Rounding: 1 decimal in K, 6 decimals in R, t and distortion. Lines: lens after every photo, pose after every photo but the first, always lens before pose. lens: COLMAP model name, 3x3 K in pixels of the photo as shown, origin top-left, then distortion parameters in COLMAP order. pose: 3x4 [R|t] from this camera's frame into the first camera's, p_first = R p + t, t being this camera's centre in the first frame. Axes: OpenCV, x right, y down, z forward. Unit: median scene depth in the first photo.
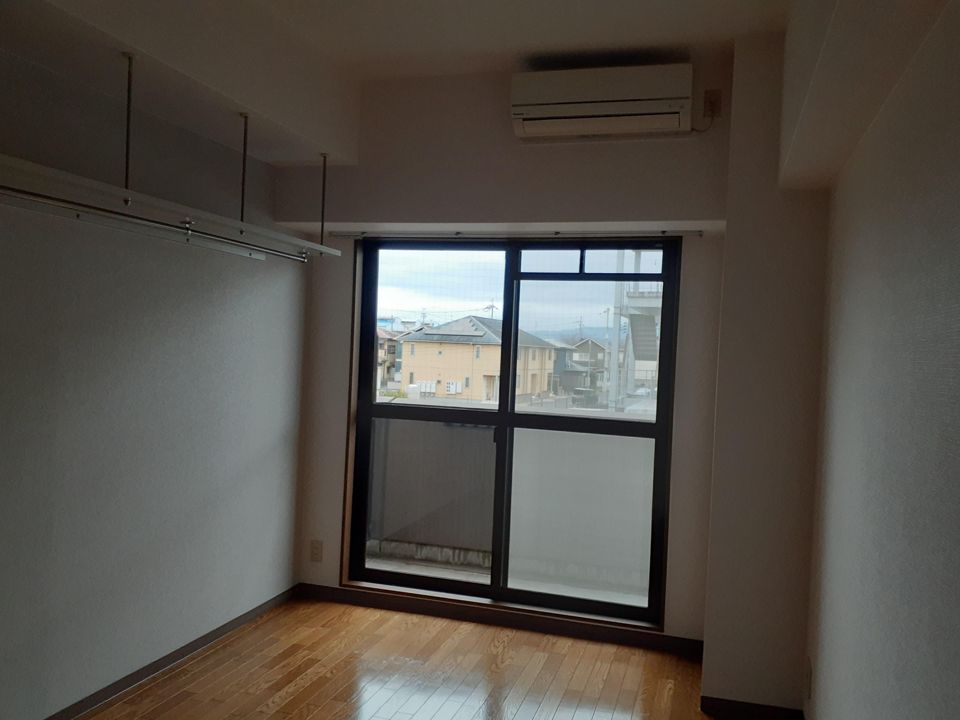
lens RADIAL K [[753.4, 0, 484.0], [0, 753.4, 355.1], [0, 0, 1]] dist [-0.014935, -0.015946]
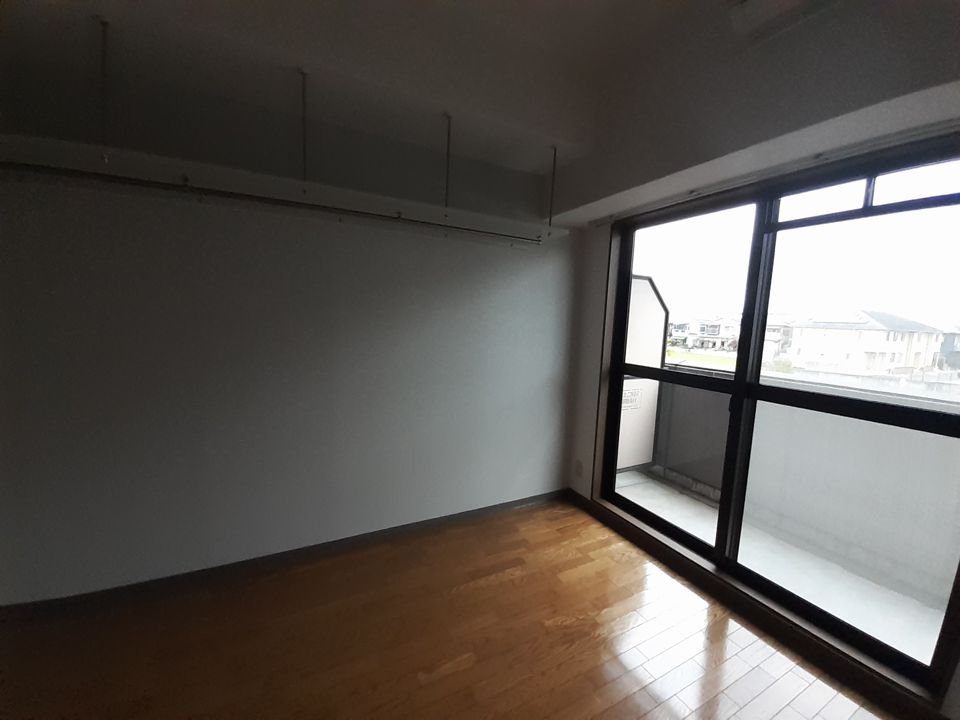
lens RADIAL K [[379.4, 0, 465.9], [0, 379.4, 360.1], [0, 0, 1]] dist [-0.021534, -0.001563]
pose [[0.679629, 0.060985, -0.731016, 0.130126], [-0.010362, 0.997237, 0.073561, 0.021171], [0.733483, -0.042420, 0.678383, 0.432795]]
